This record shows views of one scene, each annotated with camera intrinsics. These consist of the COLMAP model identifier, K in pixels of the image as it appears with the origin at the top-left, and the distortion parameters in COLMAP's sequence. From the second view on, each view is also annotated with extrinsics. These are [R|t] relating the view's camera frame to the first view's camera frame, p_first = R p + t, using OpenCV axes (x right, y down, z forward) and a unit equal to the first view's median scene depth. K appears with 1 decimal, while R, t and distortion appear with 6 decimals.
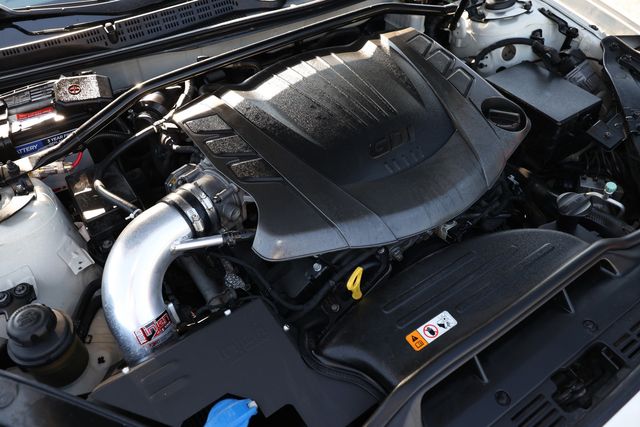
lens RADIAL K [[514.8, 0, 319.2], [0, 514.8, 211.4], [0, 0, 1]] dist [-0.061262, -0.000155]
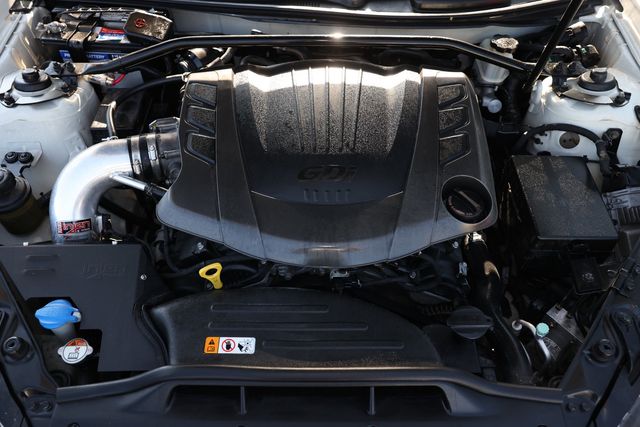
lens RADIAL K [[514.8, 0, 319.8], [0, 514.8, 215.5], [0, 0, 1]] dist [-0.061262, -0.000155]
pose [[0.821541, 0.451511, -0.348150, 0.550262], [-0.417115, 0.892260, 0.172880, -0.245529], [0.388697, 0.003191, 0.921360, 0.061774]]
